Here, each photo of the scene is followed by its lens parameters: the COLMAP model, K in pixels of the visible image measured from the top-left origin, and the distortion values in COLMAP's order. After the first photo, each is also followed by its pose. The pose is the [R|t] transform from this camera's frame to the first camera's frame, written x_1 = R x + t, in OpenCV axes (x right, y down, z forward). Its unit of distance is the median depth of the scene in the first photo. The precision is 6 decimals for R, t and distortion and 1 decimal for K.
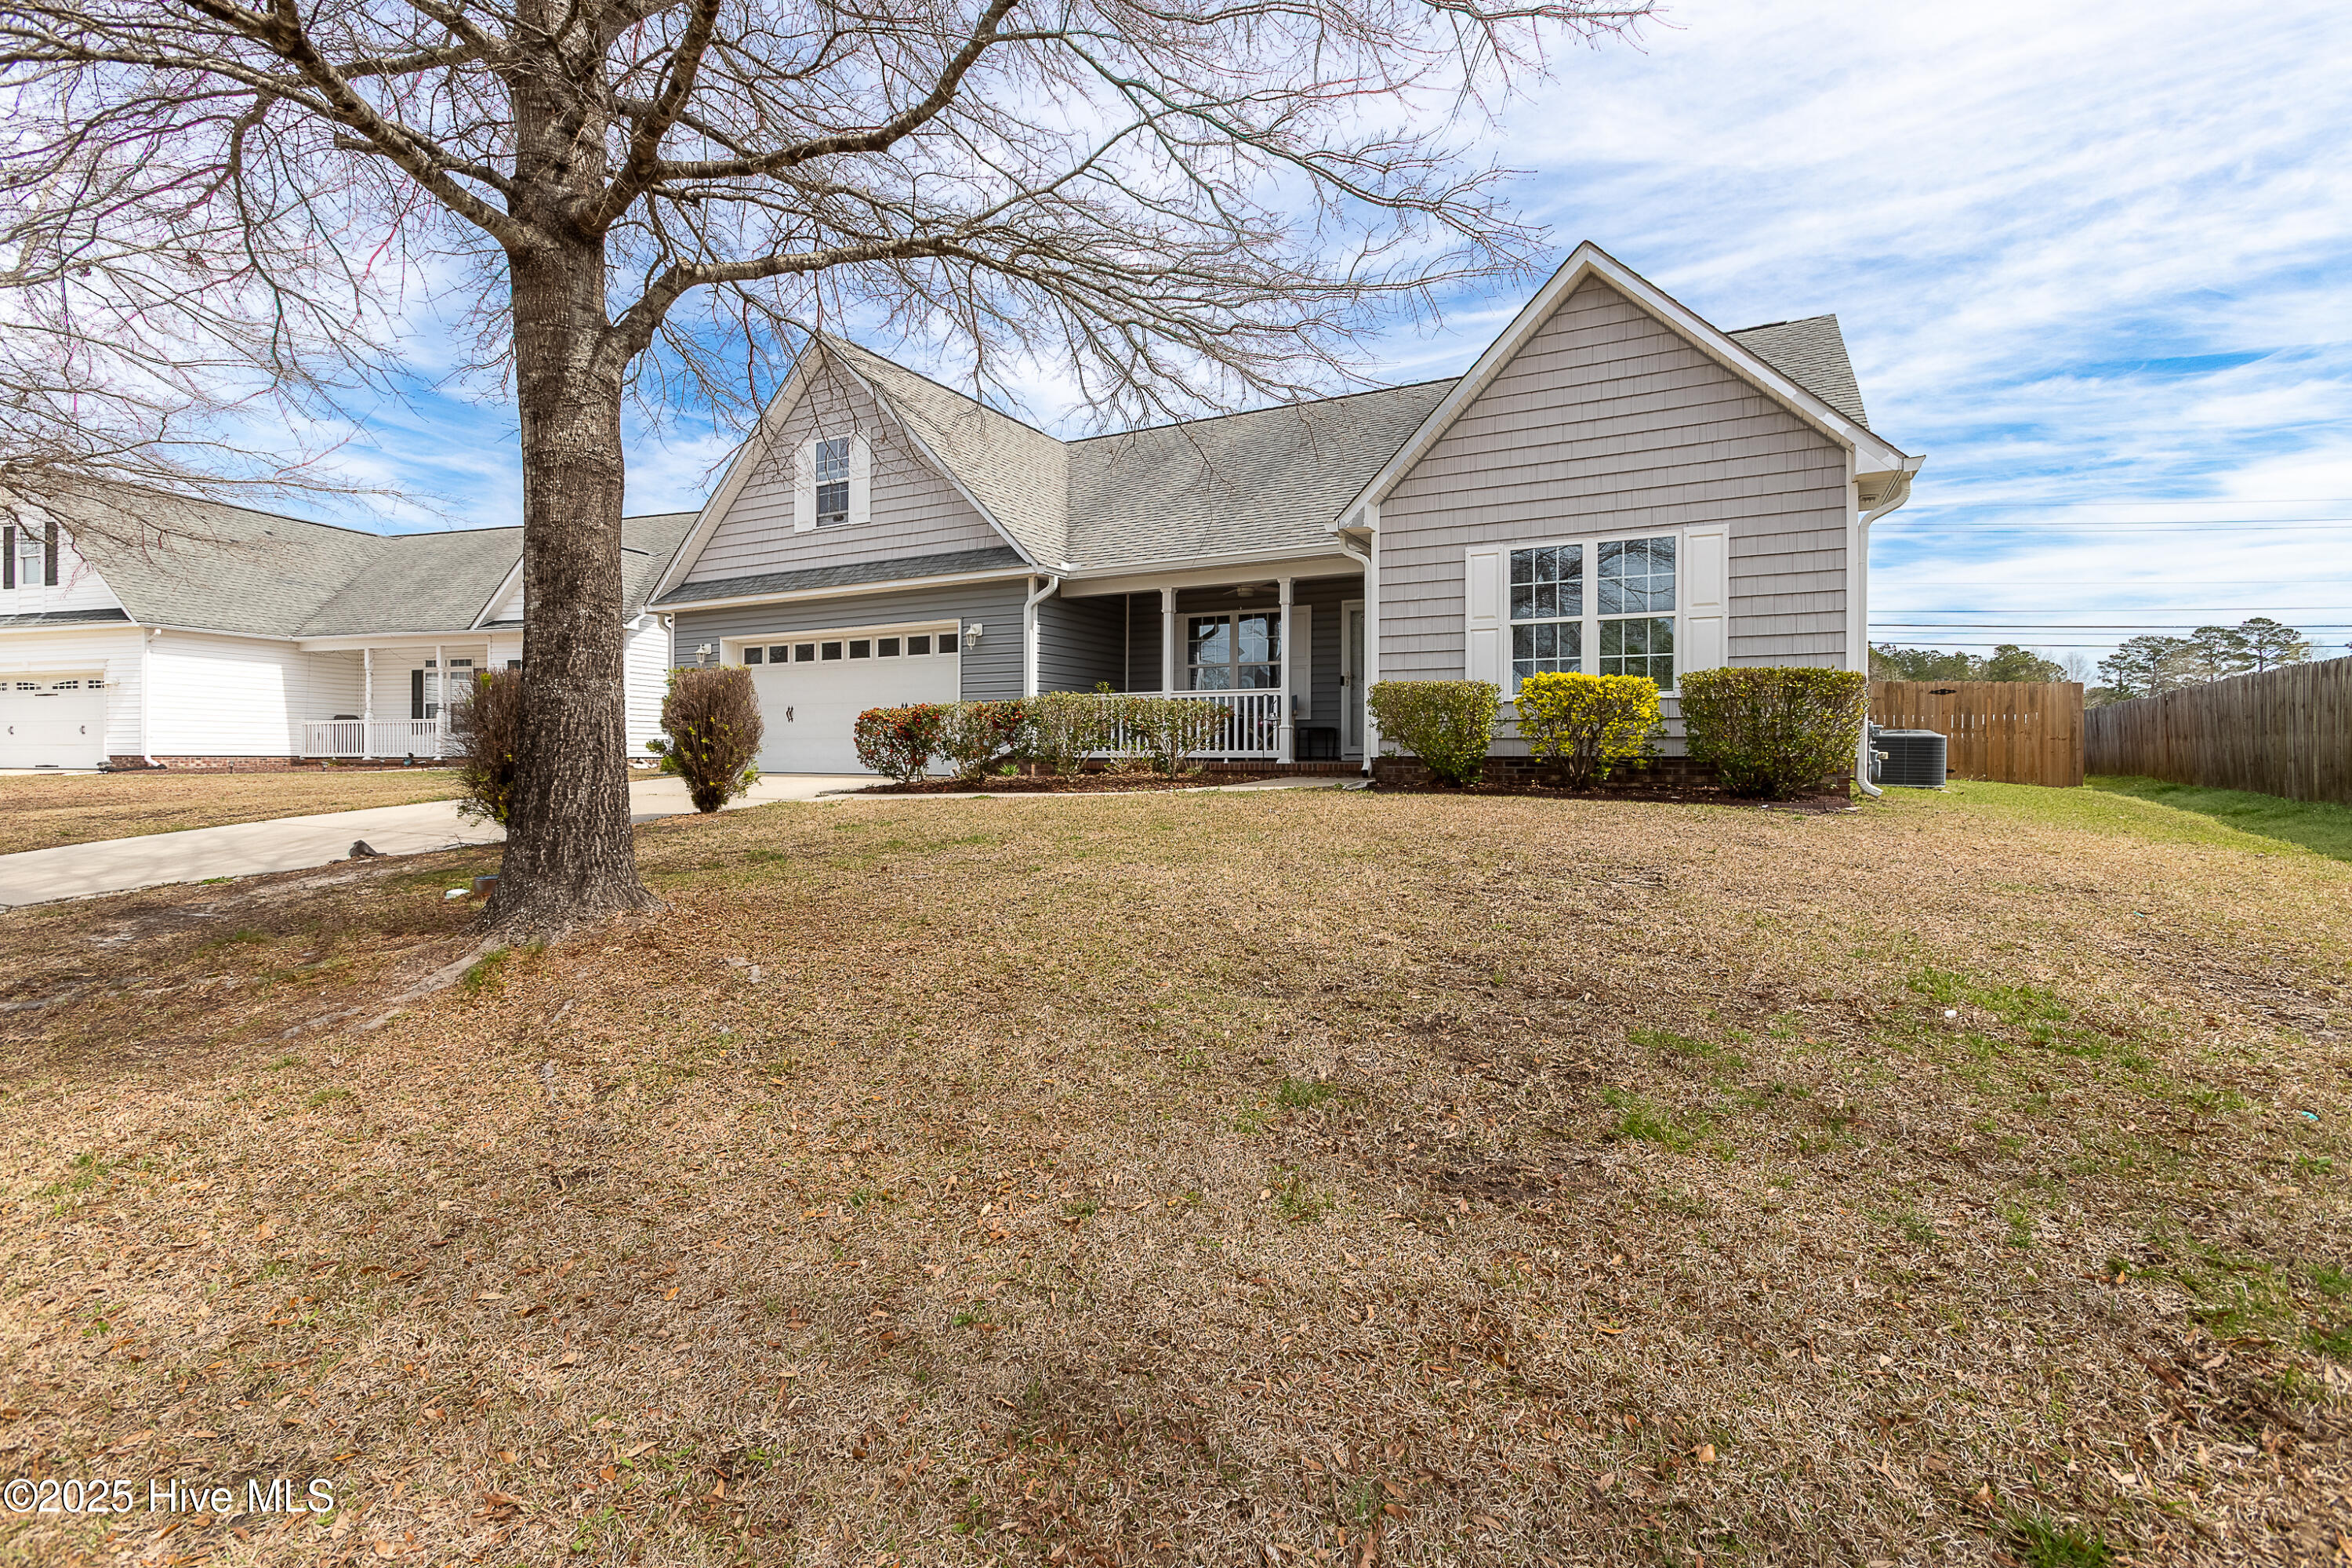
lens RADIAL K [[1096.2, 0, 1172.4], [0, 1096.2, 773.7], [0, 0, 1]] dist [0.010455, 0.002246]
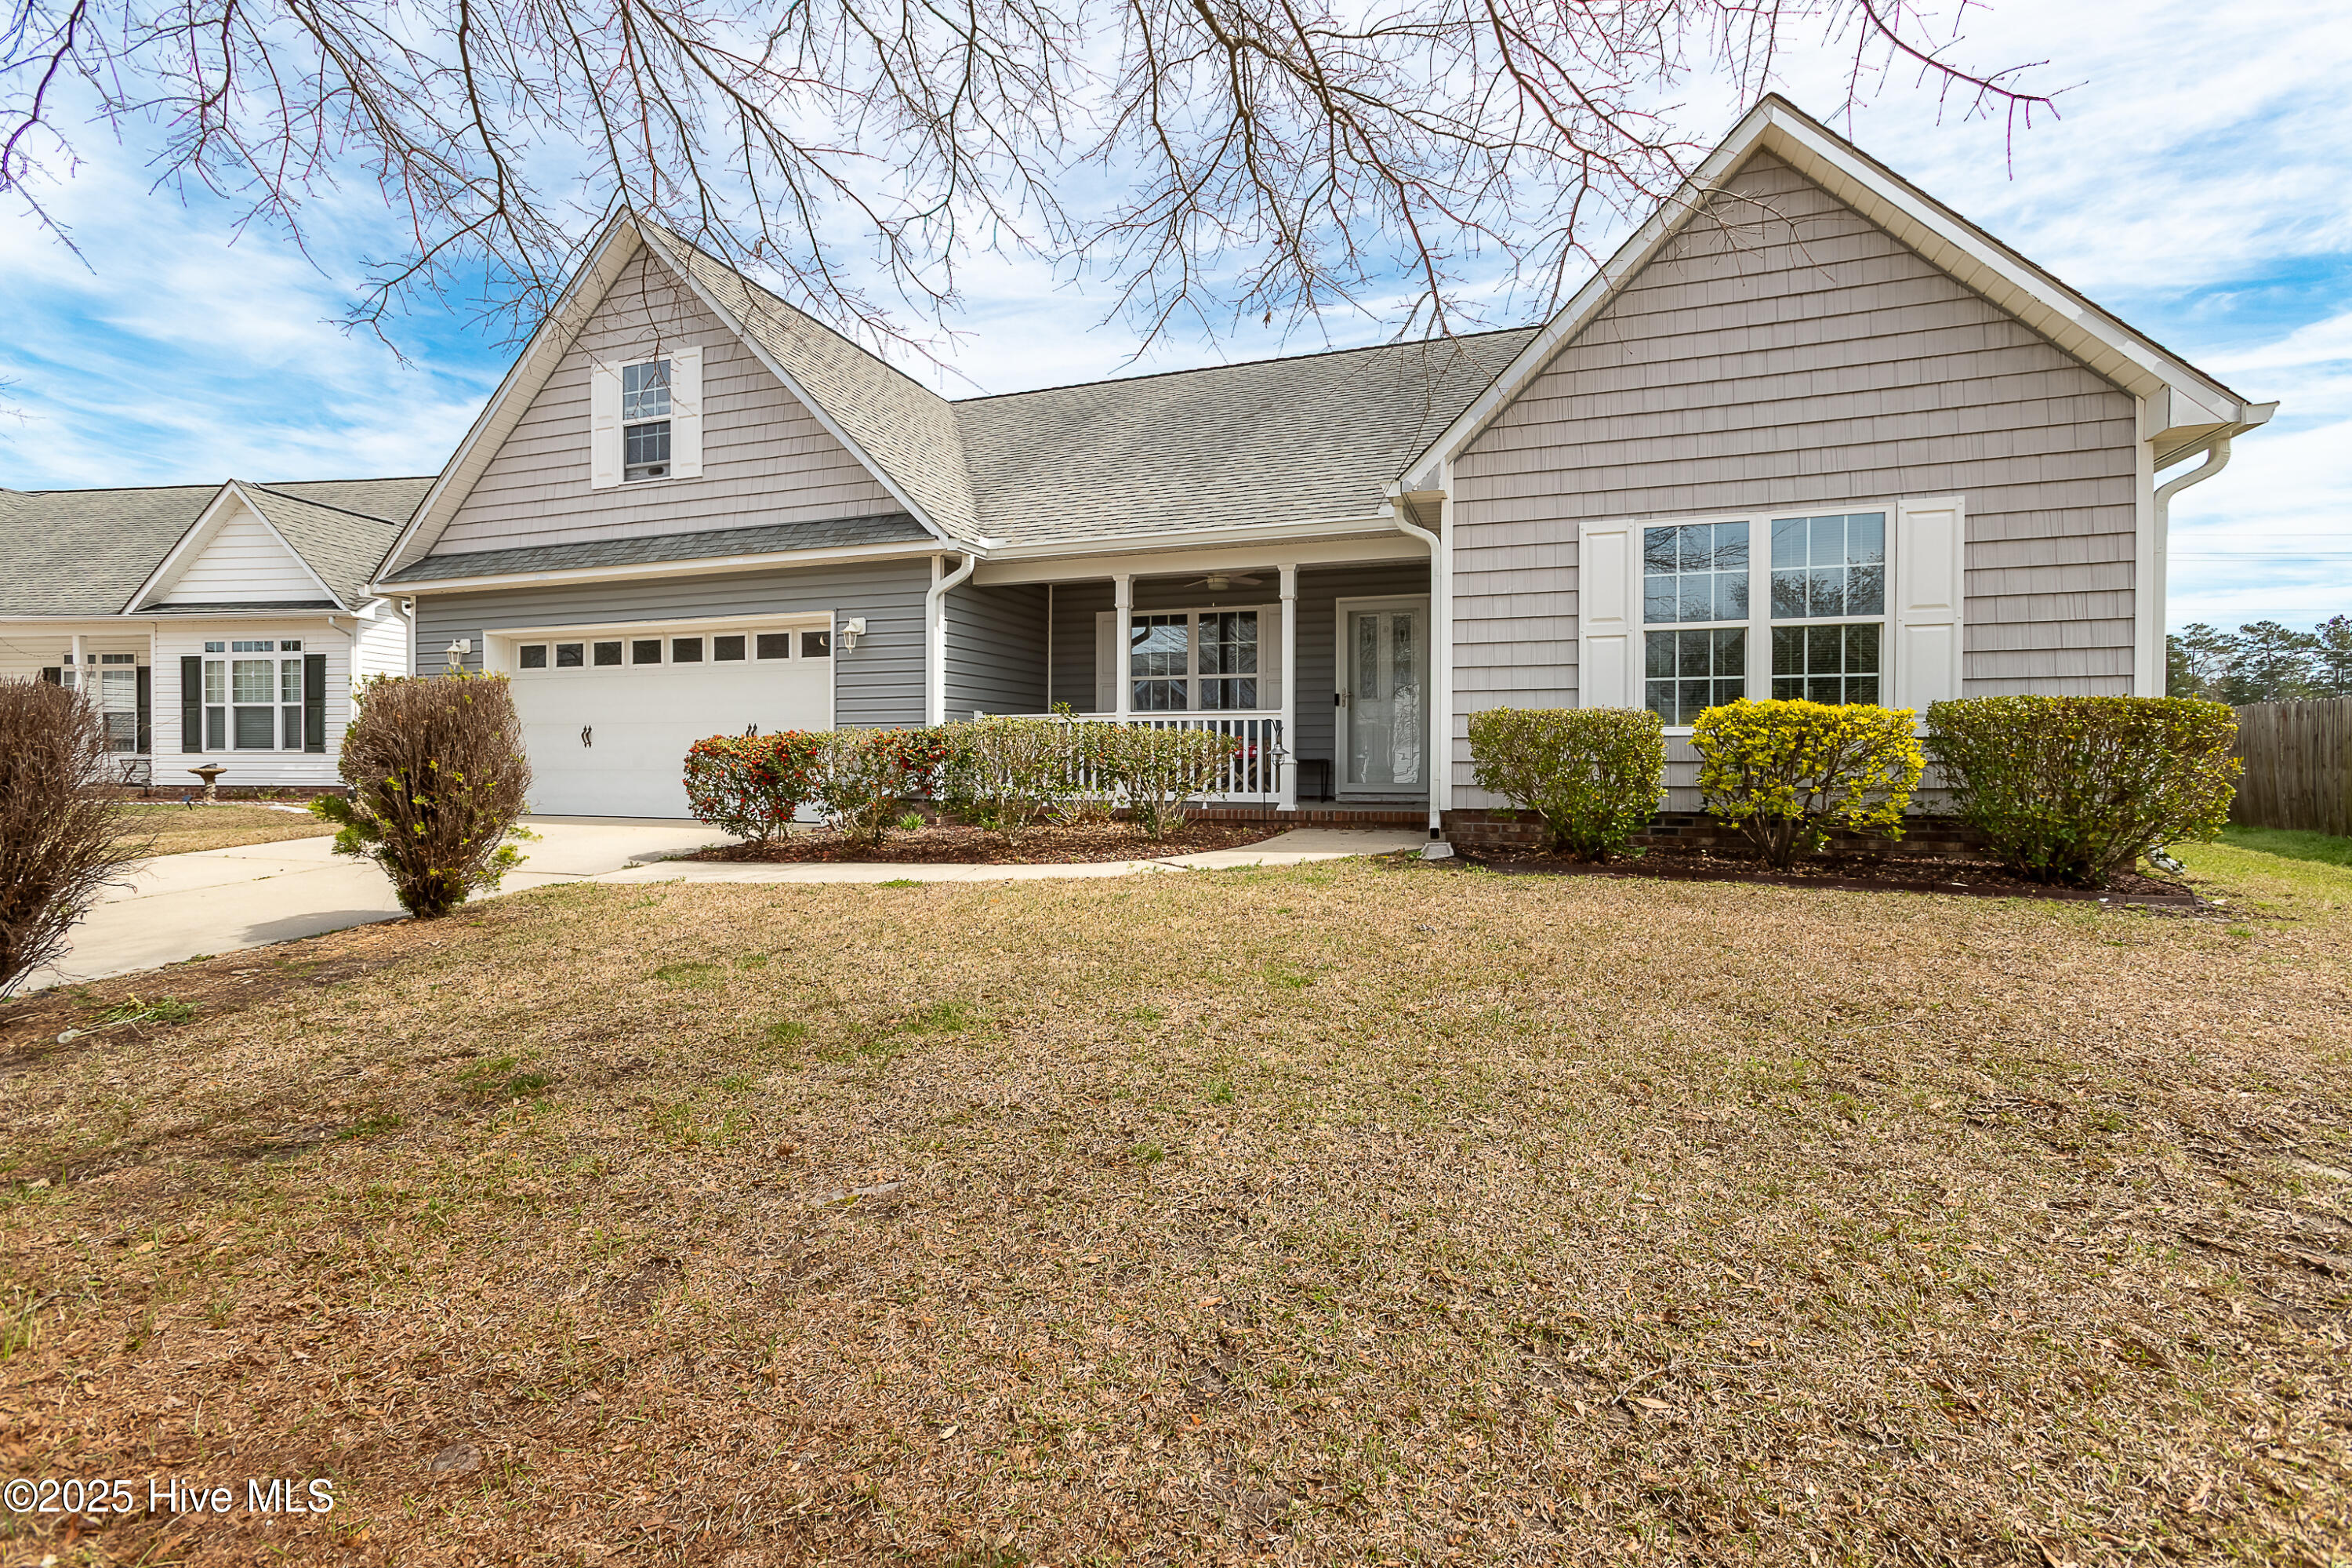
lens RADIAL K [[1096.2, 0, 1188.4], [0, 1096.2, 783.8], [0, 0, 1]] dist [0.010455, 0.002246]
pose [[0.987533, -0.003080, 0.157380, -0.092237], [0.002725, 0.999993, 0.002471, -0.032704], [-0.157386, -0.002011, 0.987535, 0.290898]]
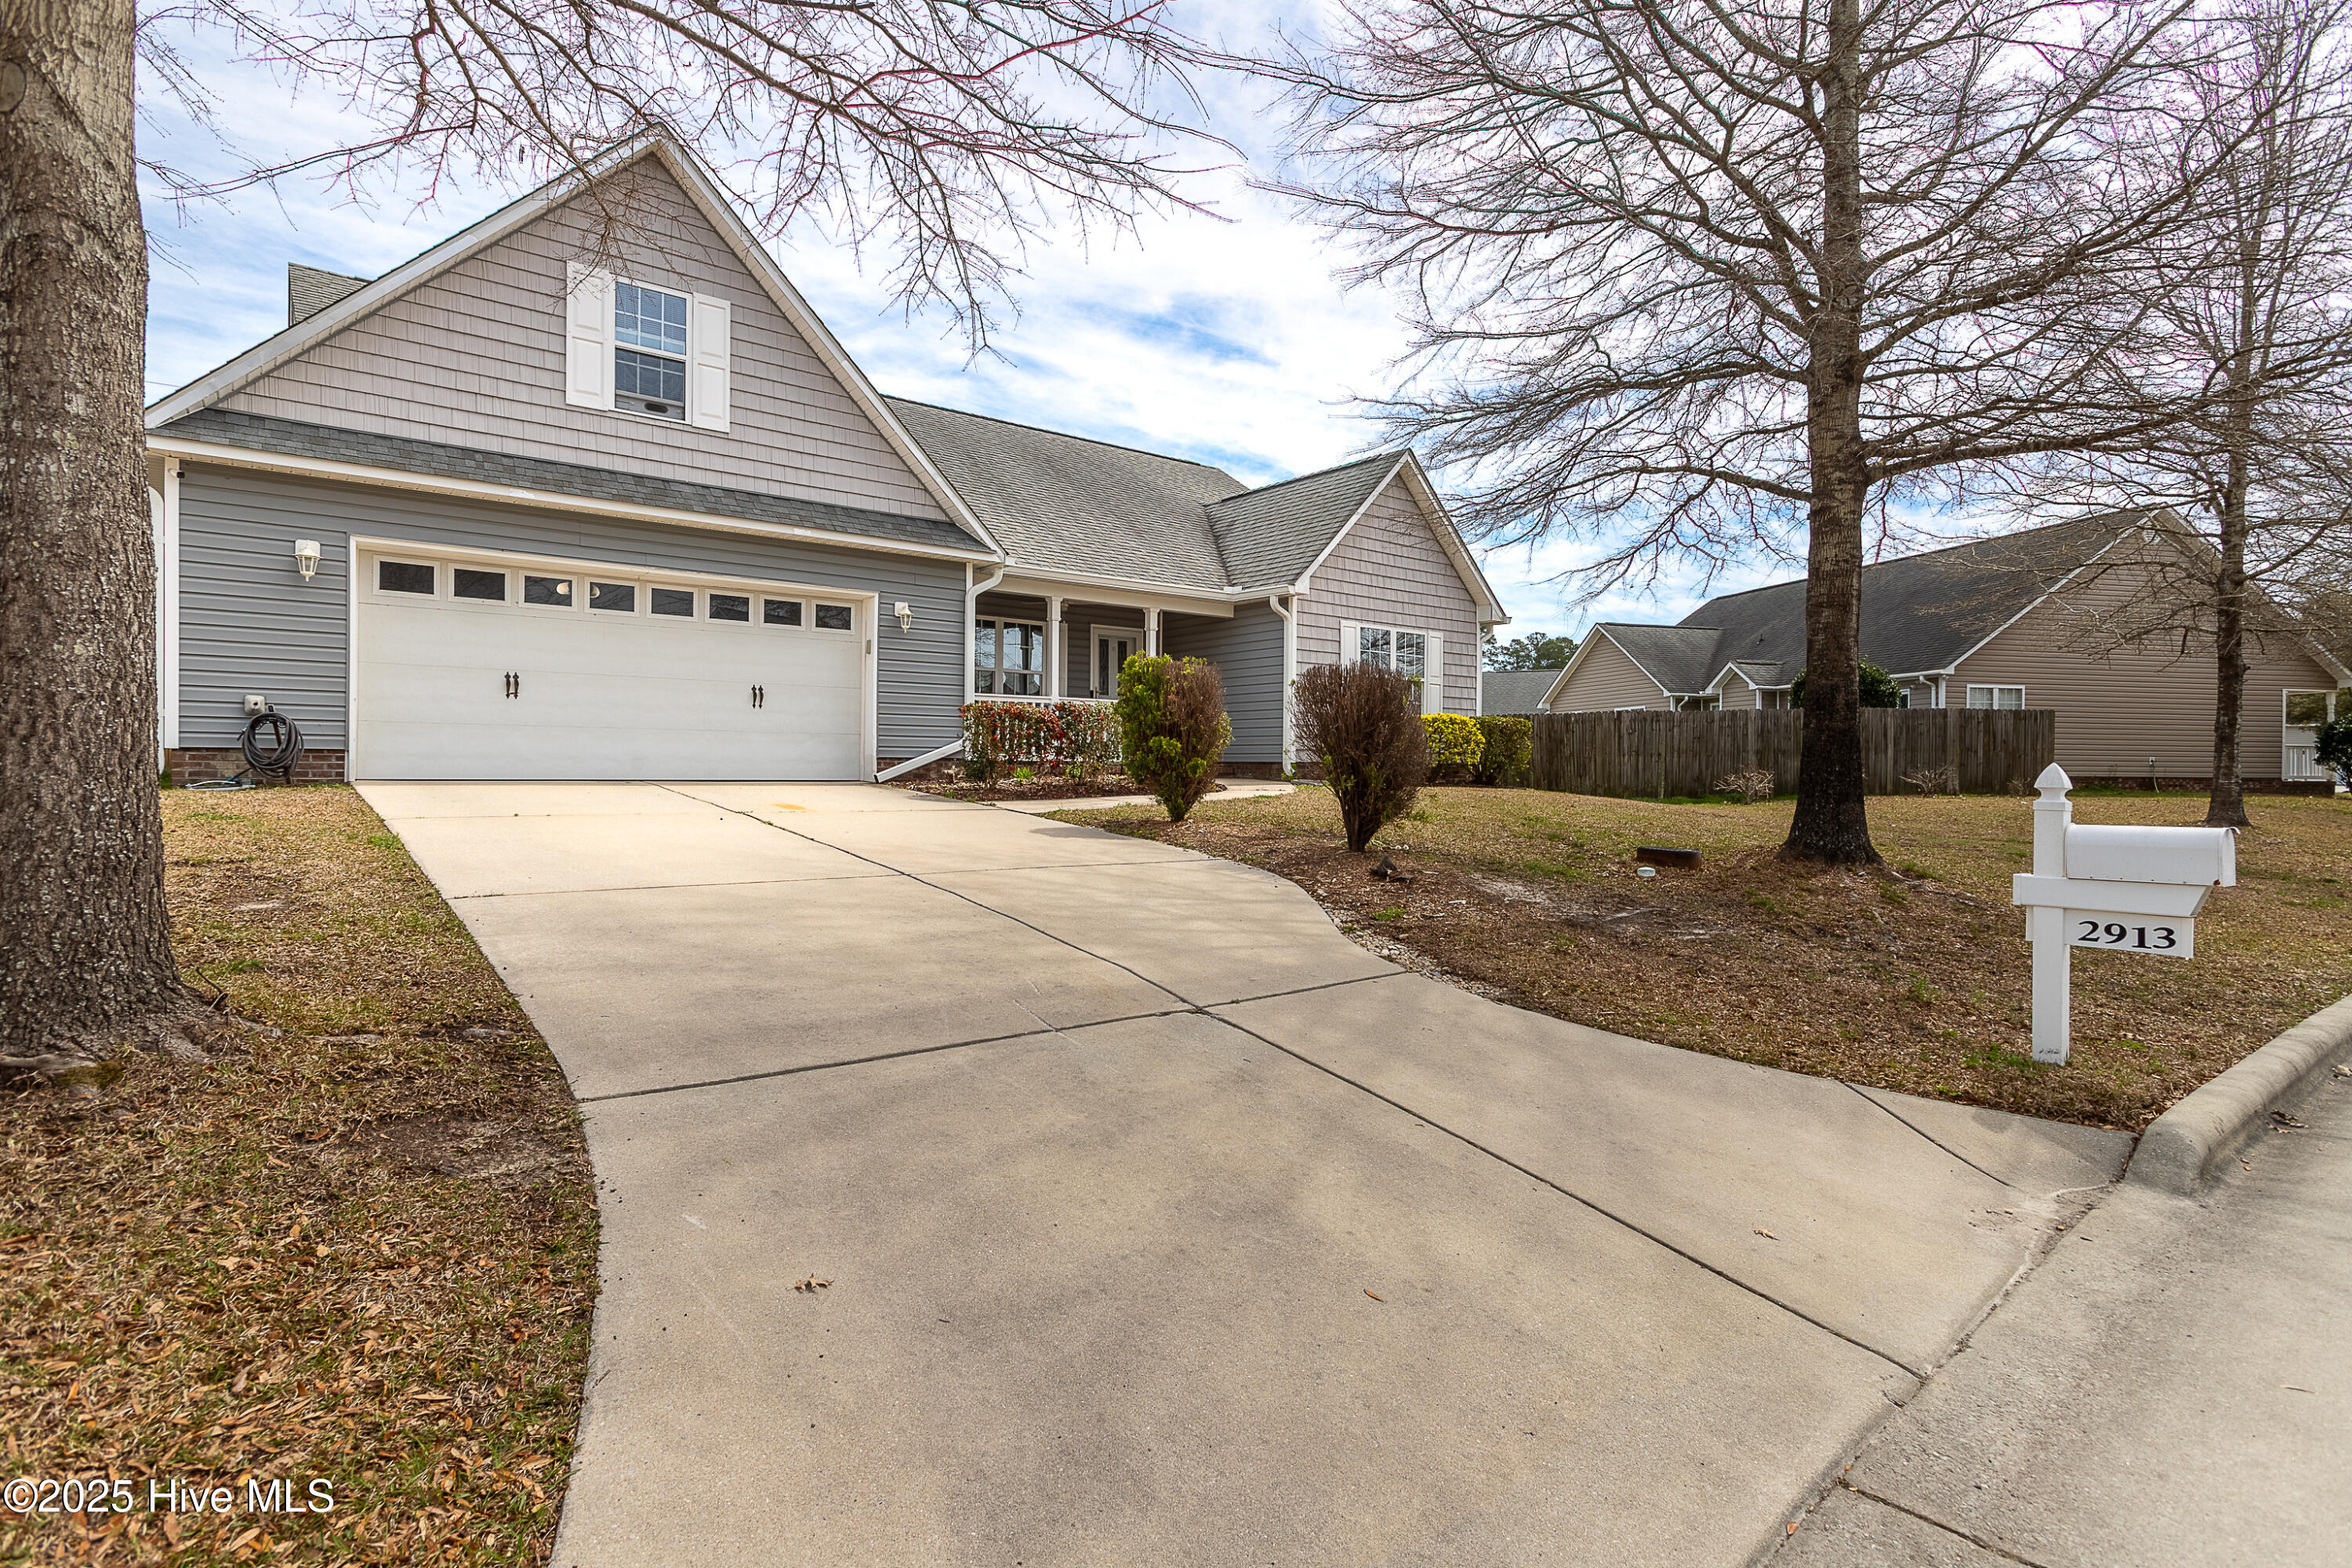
lens RADIAL K [[1221.0, 0, 1169.1], [0, 1221.0, 782.8], [0, 0, 1]] dist [0.017614, 0.000281]
pose [[0.352883, -0.007913, 0.935634, -1.213674], [0.010442, 0.999935, 0.004519, 0.001840], [-0.935609, 0.008176, 0.352943, 0.576623]]
